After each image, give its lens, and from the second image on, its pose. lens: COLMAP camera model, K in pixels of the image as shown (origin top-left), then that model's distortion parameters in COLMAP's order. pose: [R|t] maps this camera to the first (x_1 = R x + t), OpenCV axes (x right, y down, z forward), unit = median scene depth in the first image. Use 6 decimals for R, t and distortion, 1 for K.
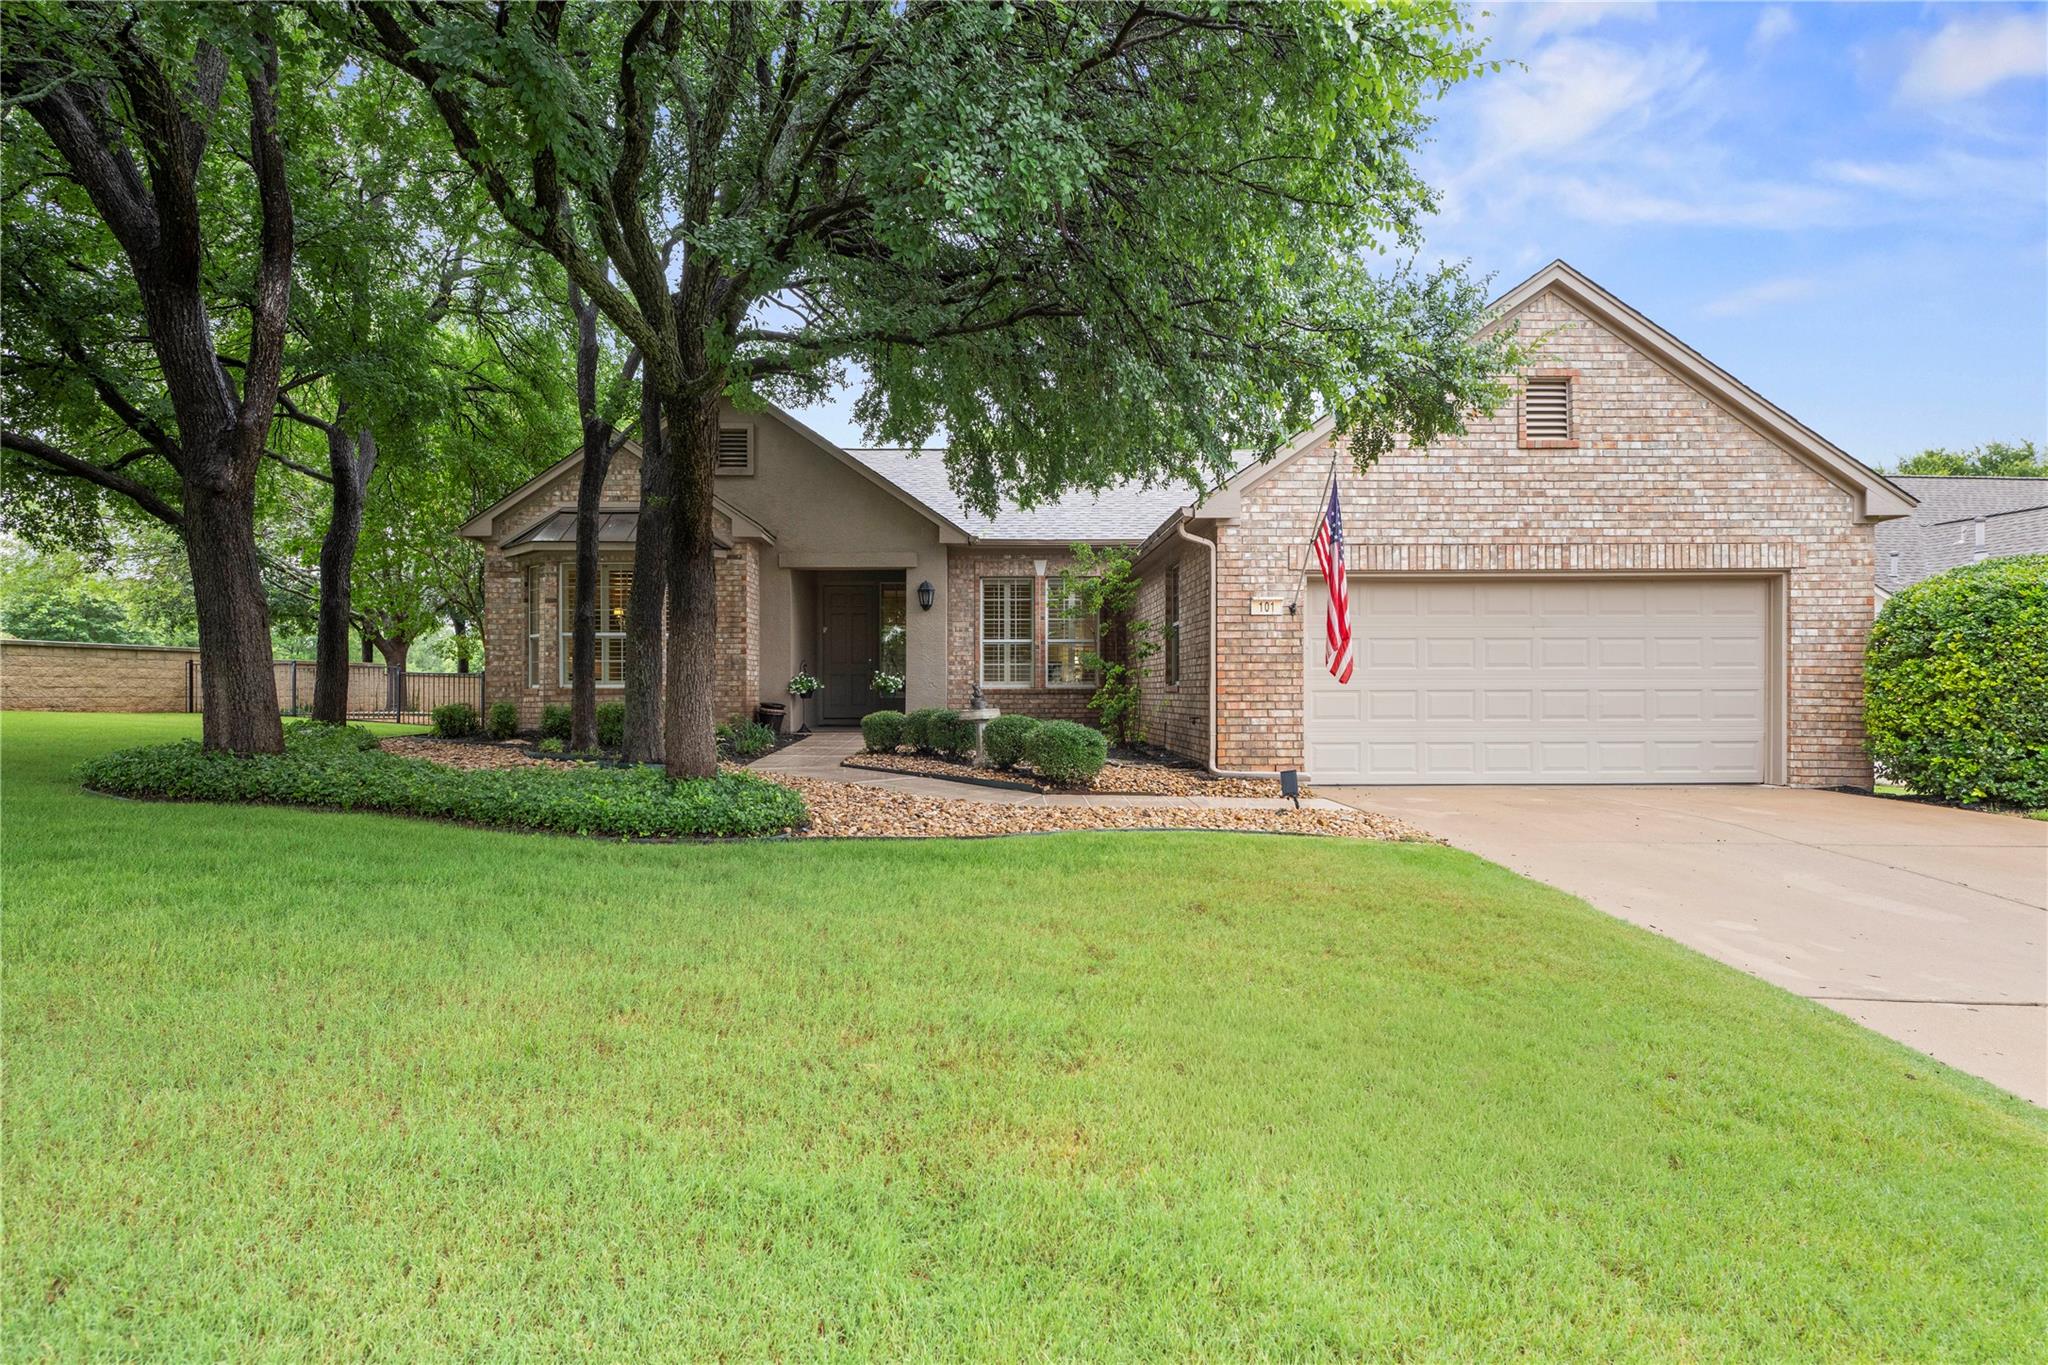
lens RADIAL K [[1066.8, 0, 1025.1], [0, 1066.8, 675.8], [0, 0, 1]] dist [0.002022, 0.000258]
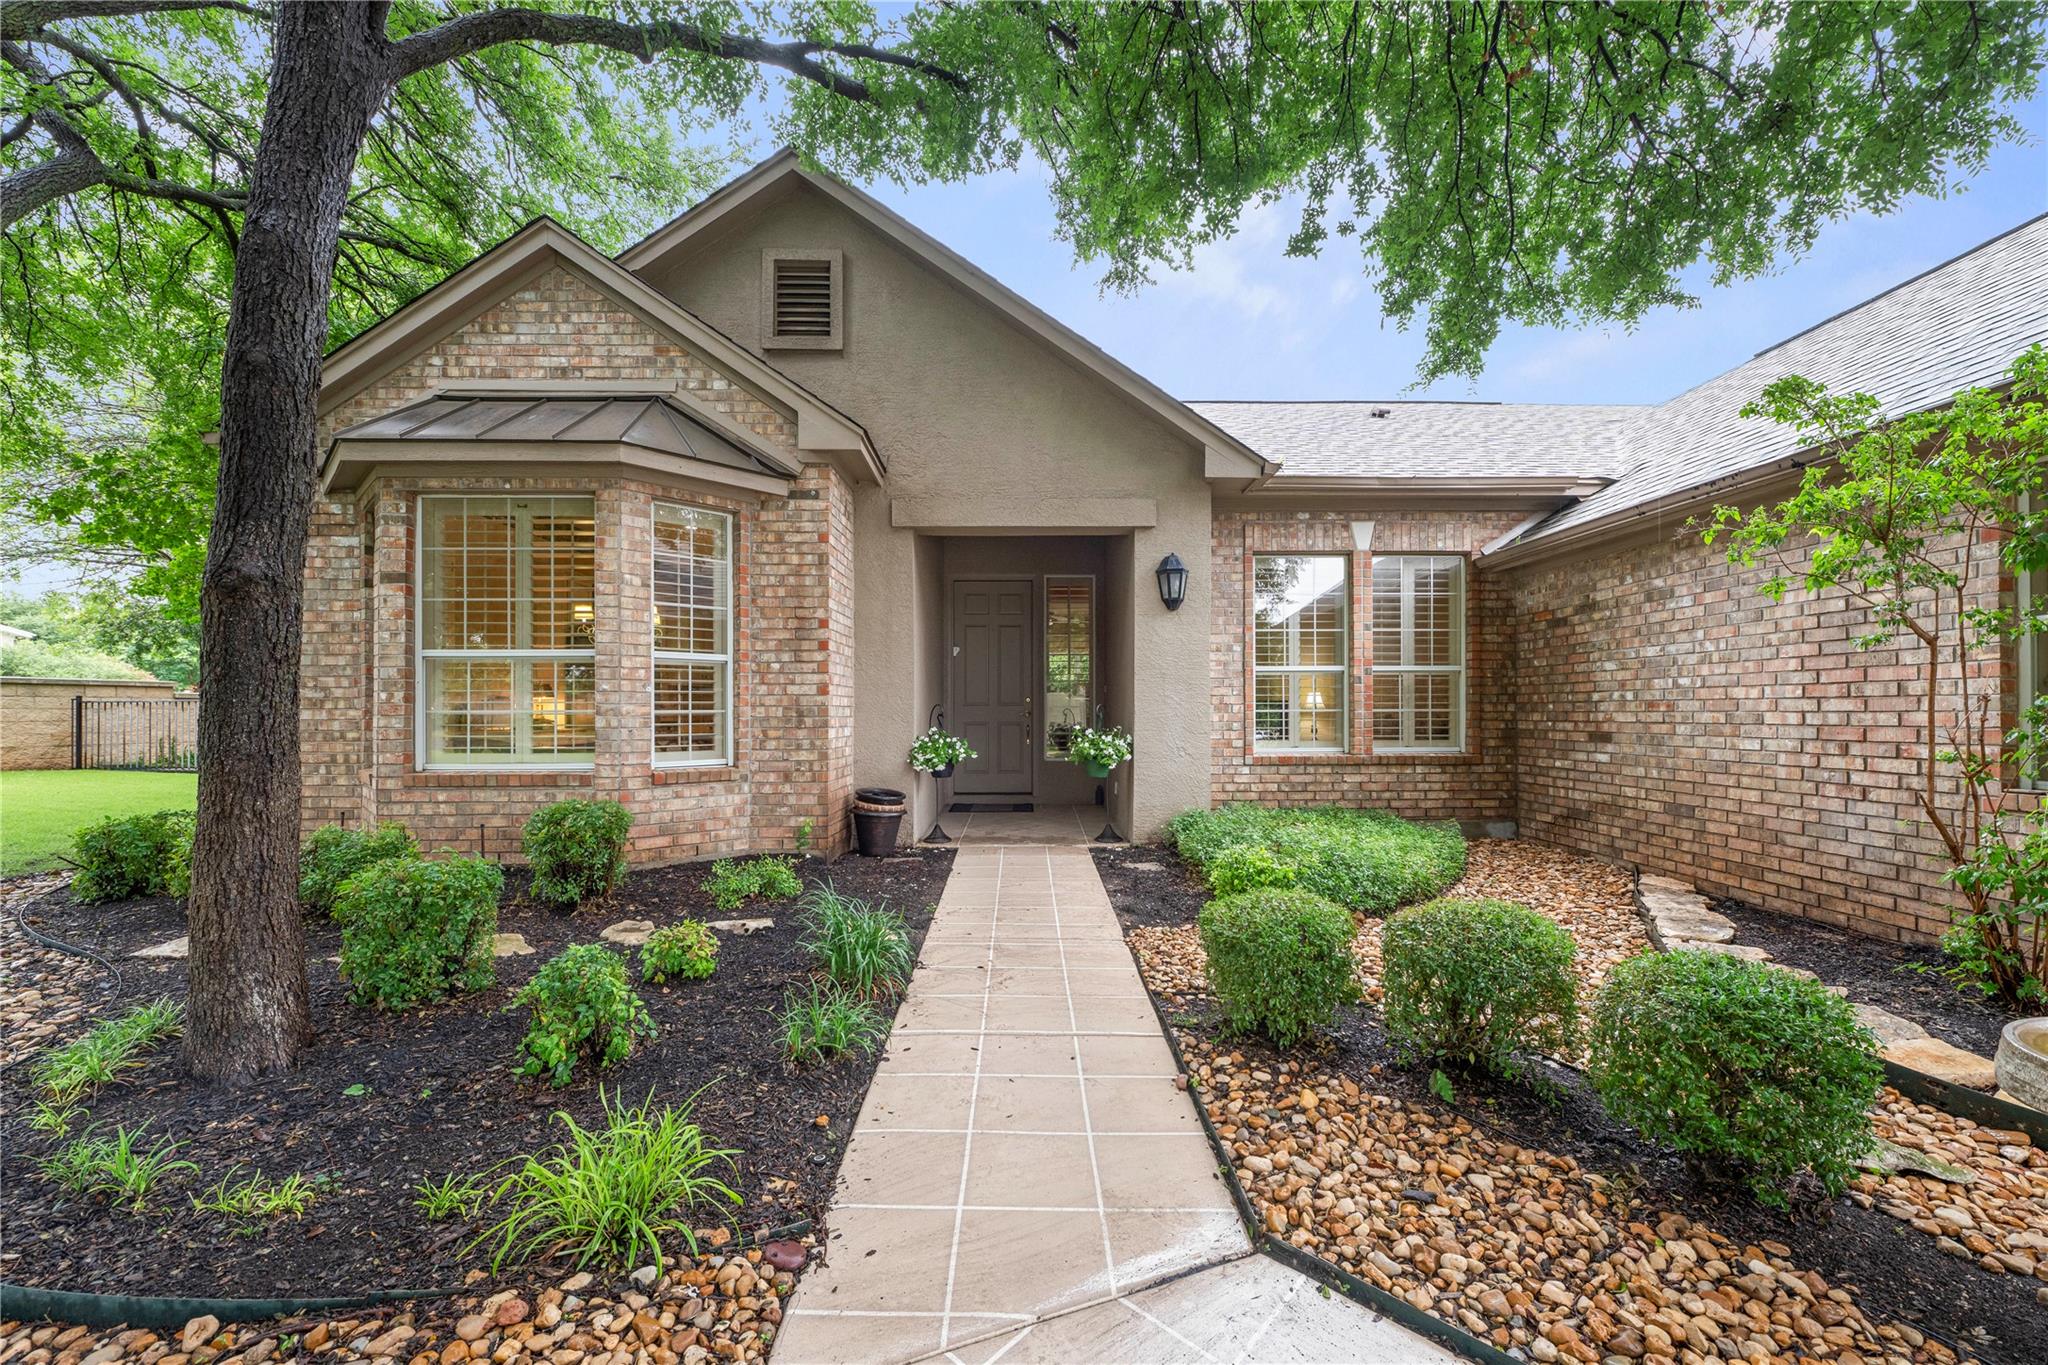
lens RADIAL K [[809.2, 0, 1037.3], [0, 809.2, 693.4], [0, 0, 1]] dist [0.001550, -0.000724]
pose [[0.999975, -0.000617, -0.007100, -0.157286], [0.000579, 0.999985, -0.005479, -0.018307], [0.007103, 0.005474, 0.999960, 0.608005]]
